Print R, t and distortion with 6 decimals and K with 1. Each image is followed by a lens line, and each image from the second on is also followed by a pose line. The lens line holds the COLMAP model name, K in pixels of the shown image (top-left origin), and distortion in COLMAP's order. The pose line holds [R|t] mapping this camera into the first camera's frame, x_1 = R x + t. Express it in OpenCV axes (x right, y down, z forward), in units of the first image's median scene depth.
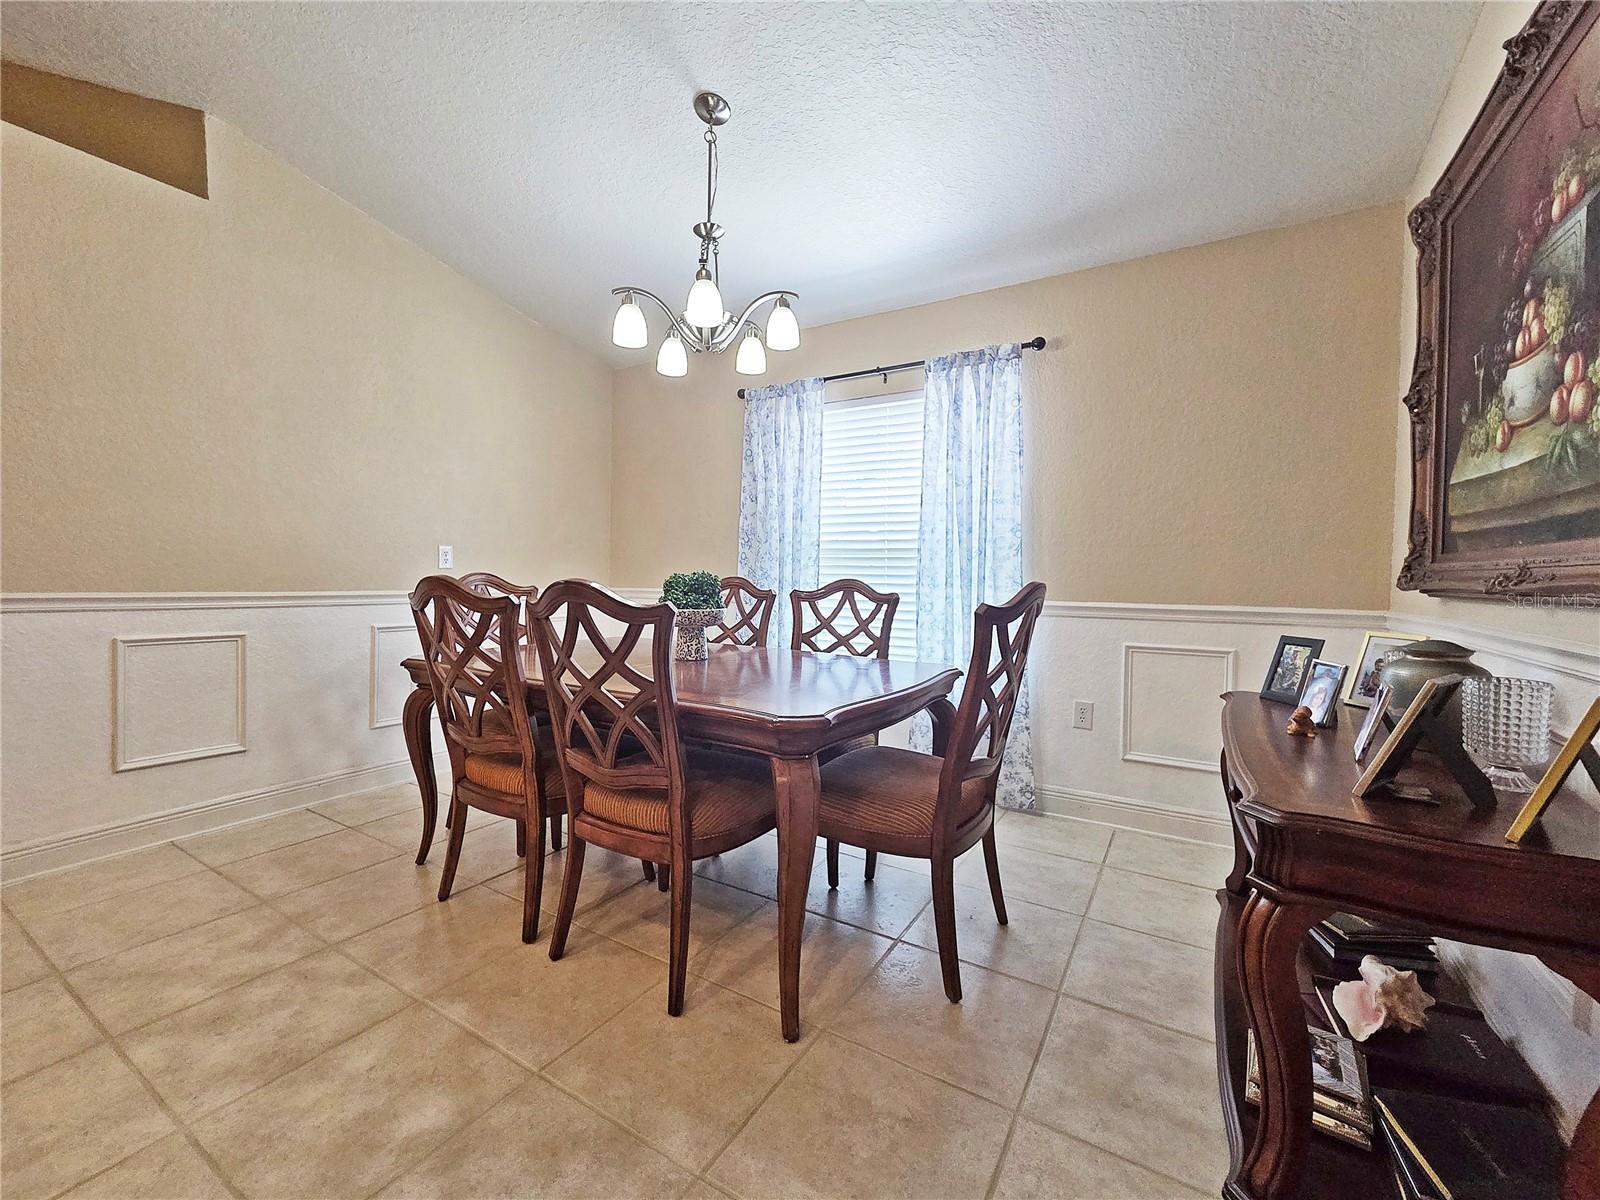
lens RADIAL K [[656.2, 0, 806.5], [0, 656.2, 586.9], [0, 0, 1]] dist [-0.000298, 0.000042]
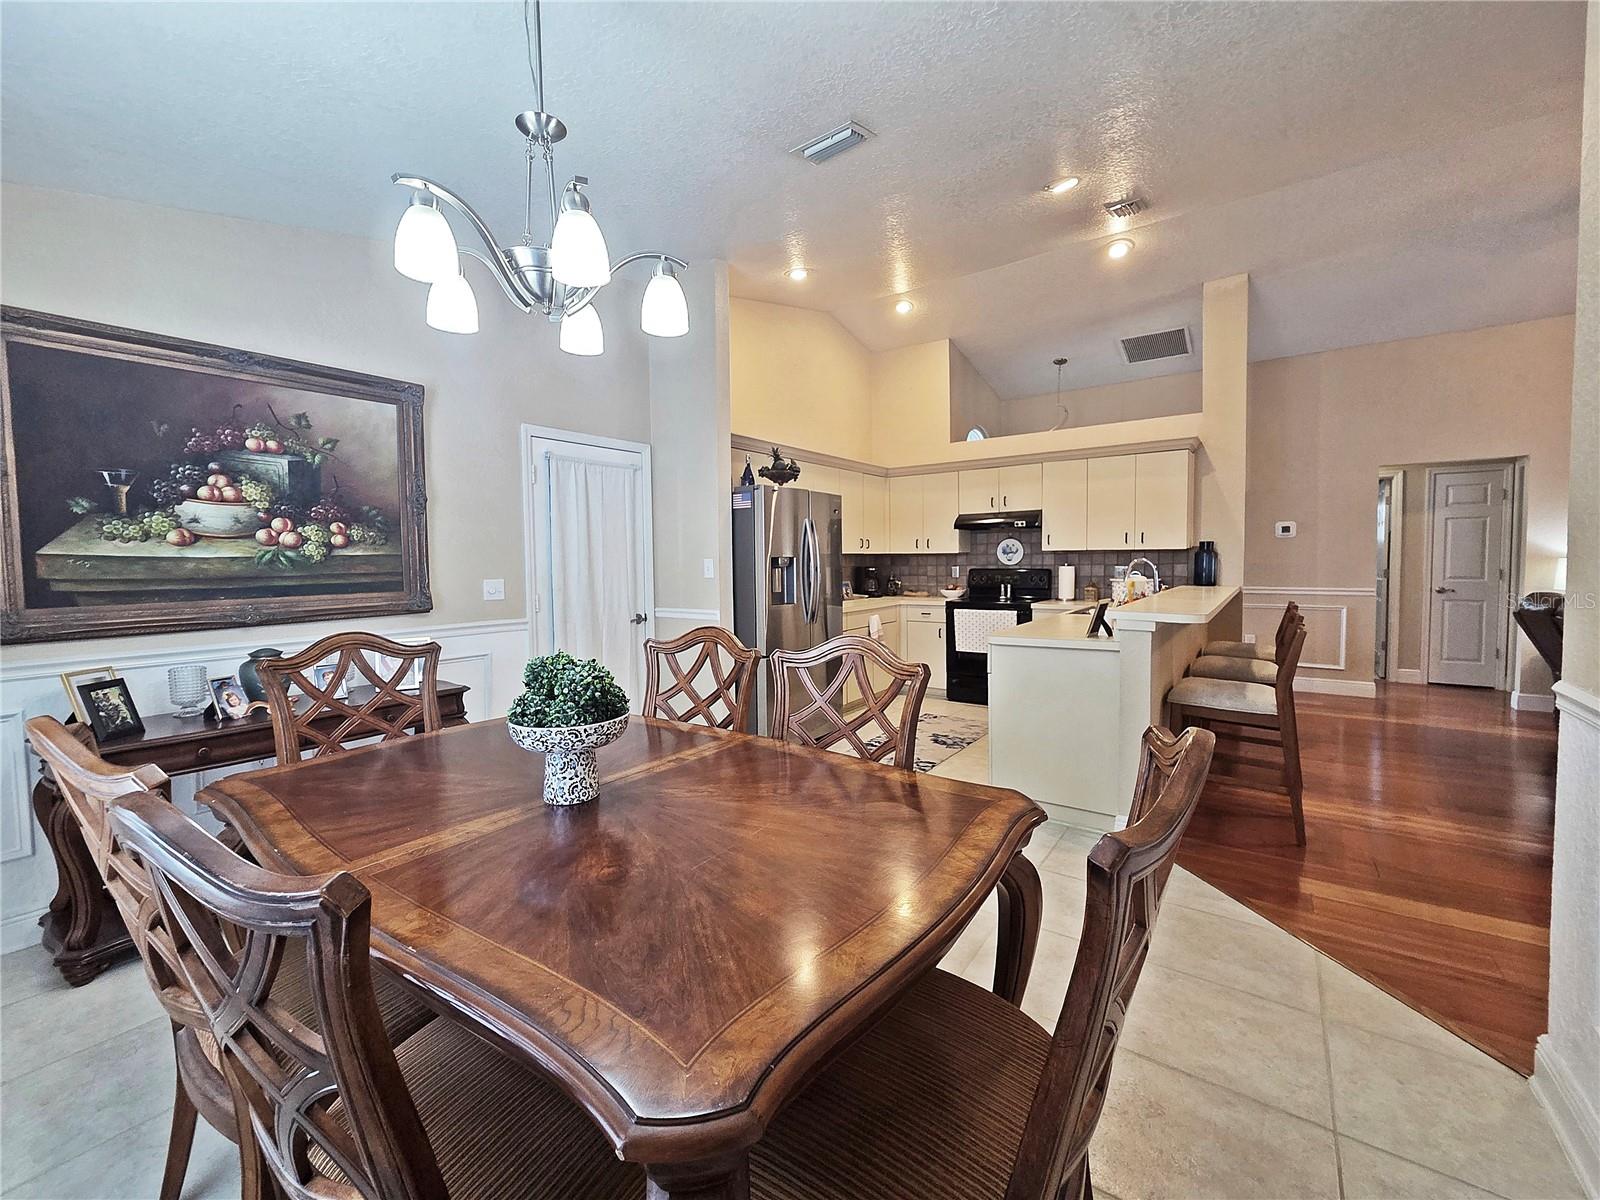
lens RADIAL K [[656.2, 0, 797.2], [0, 656.2, 587.2], [0, 0, 1]] dist [-0.000298, 0.000042]
pose [[-0.996507, 0.001298, 0.083495, -0.602213], [0.007716, 0.997032, 0.076598, -0.186858], [-0.083148, 0.076974, -0.993560, 2.201969]]
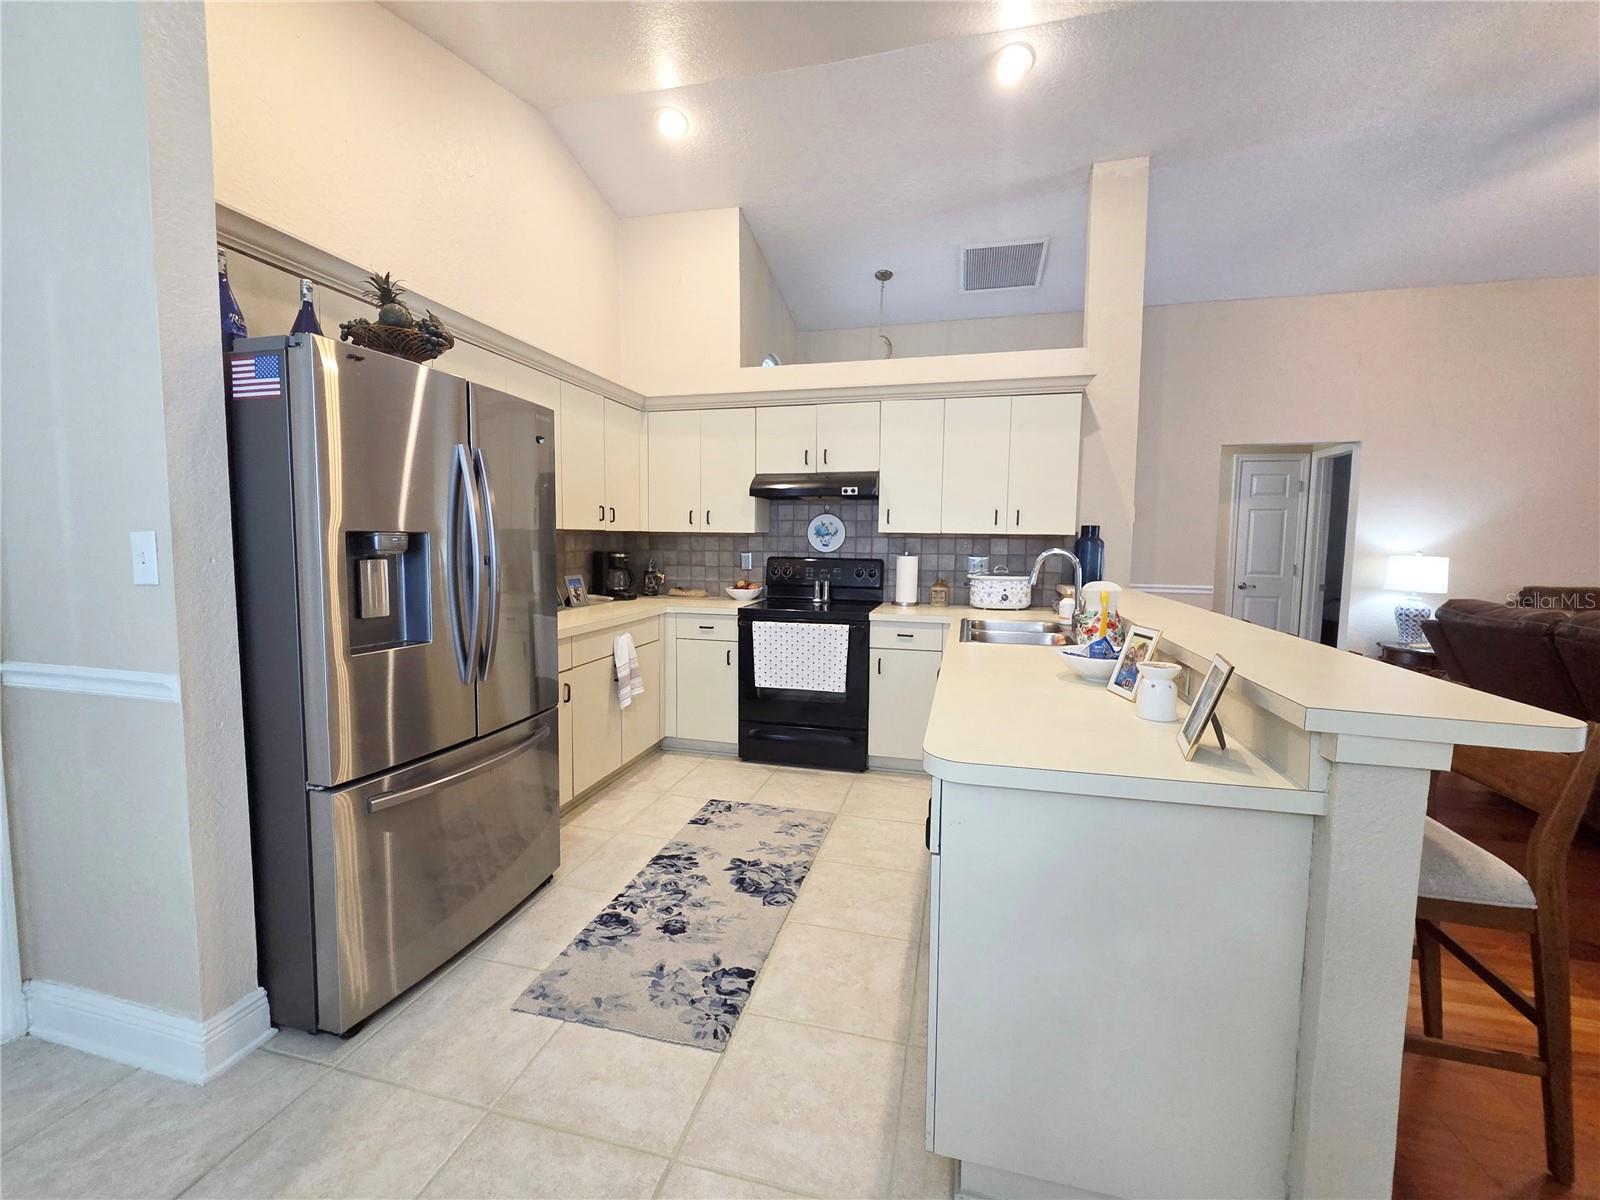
lens RADIAL K [[656.2, 0, 796.9], [0, 656.2, 589.7], [0, 0, 1]] dist [-0.000298, 0.000042]
pose [[-0.958721, 0.004245, -0.284317, -0.654559], [-0.027541, 0.993801, 0.107706, -0.147374], [0.283011, 0.111090, -0.952661, 0.878130]]
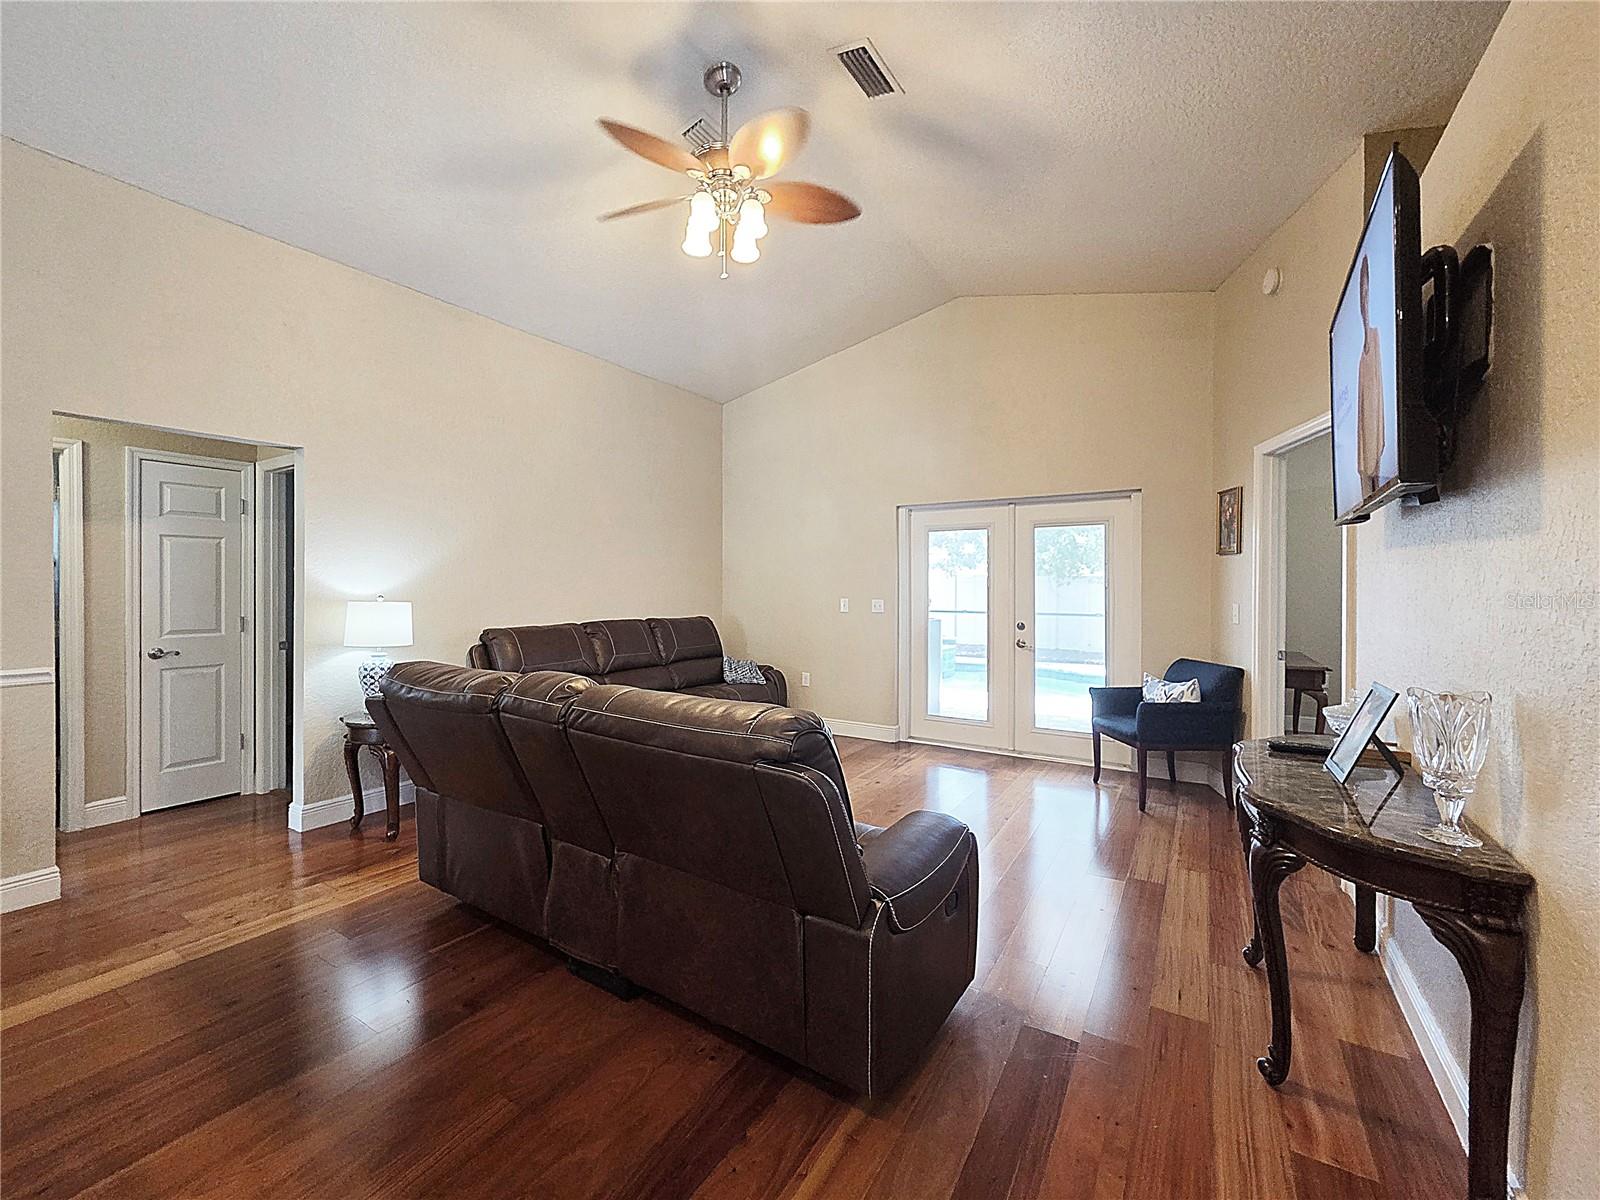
lens RADIAL K [[656.2, 0, 798.5], [0, 656.2, 592.3], [0, 0, 1]] dist [-0.000298, 0.000042]
pose [[-0.016096, -0.002431, -0.999867, -1.718481], [-0.034549, 0.999401, -0.001873, -0.135554], [0.999273, 0.034514, -0.016171, 0.431077]]
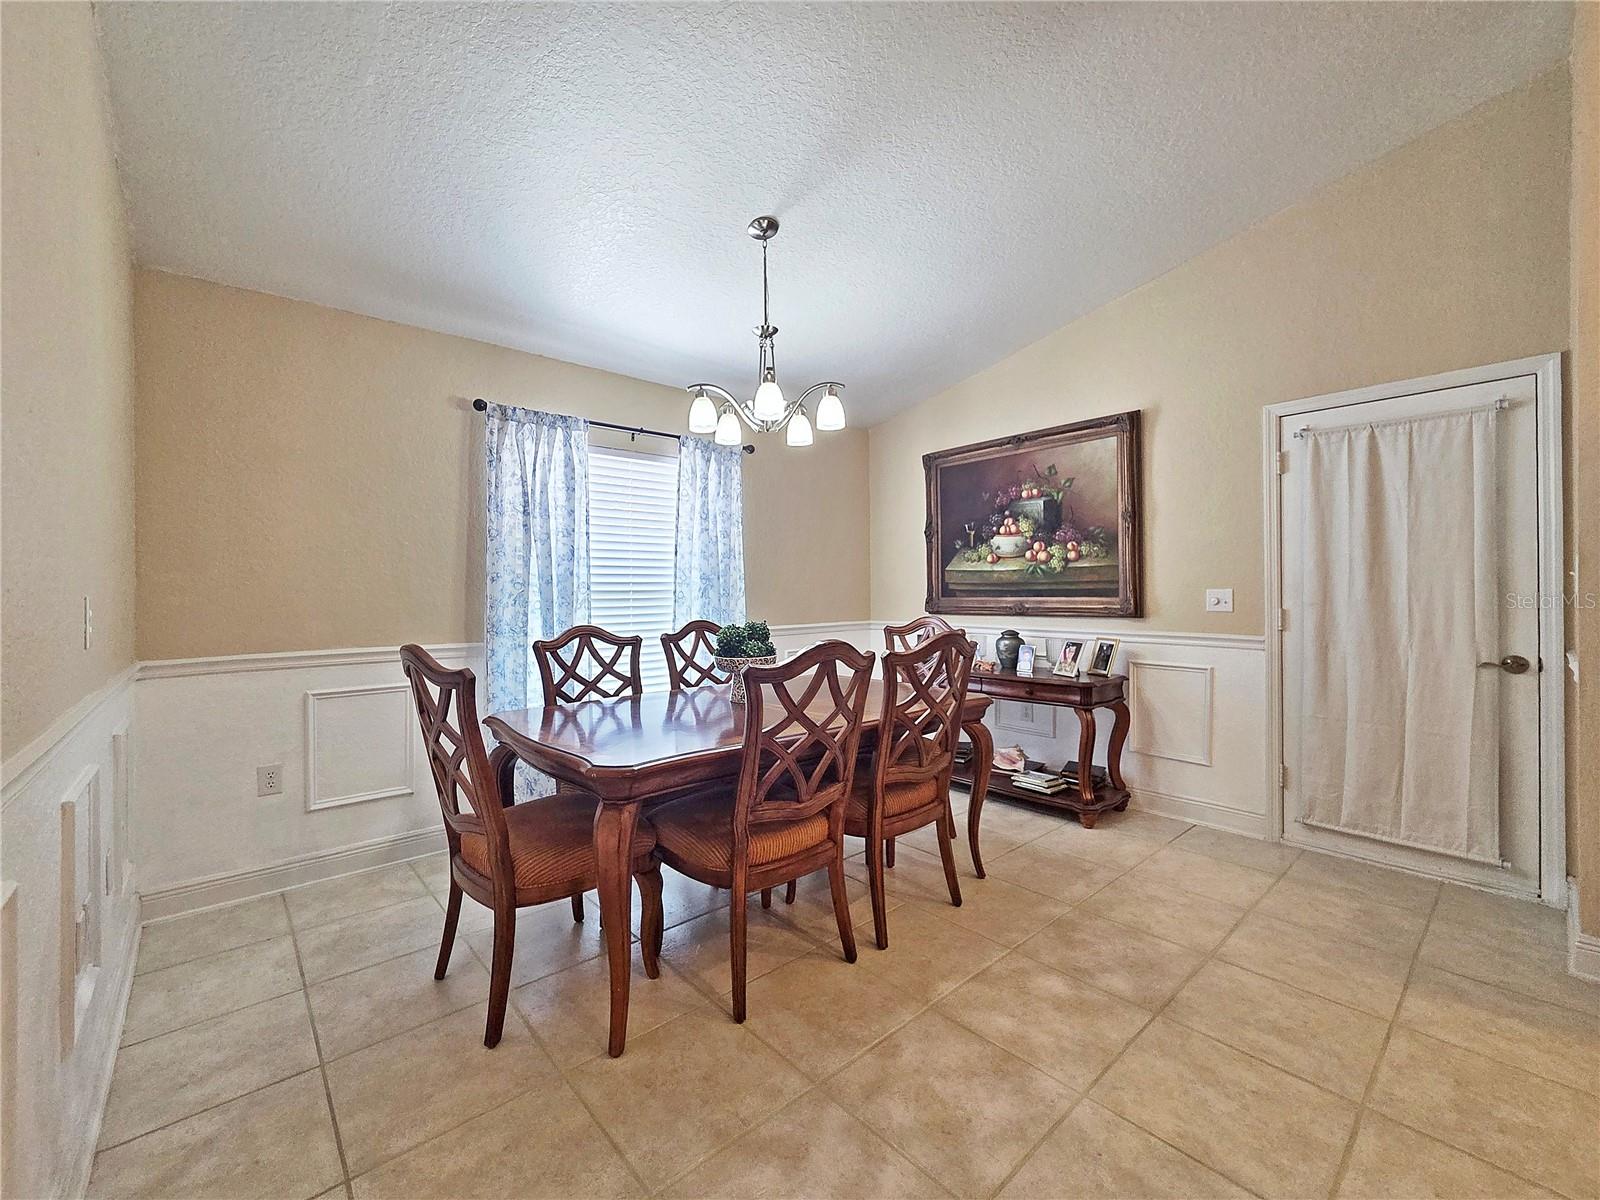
lens RADIAL K [[656.2, 0, 794.0], [0, 656.2, 589.4], [0, 0, 1]] dist [-0.000298, 0.000042]
pose [[0.306061, -0.007972, 0.951979, -1.666586], [0.040610, 0.999164, -0.004689, -0.099510], [-0.951145, 0.040095, 0.306129, 0.805381]]
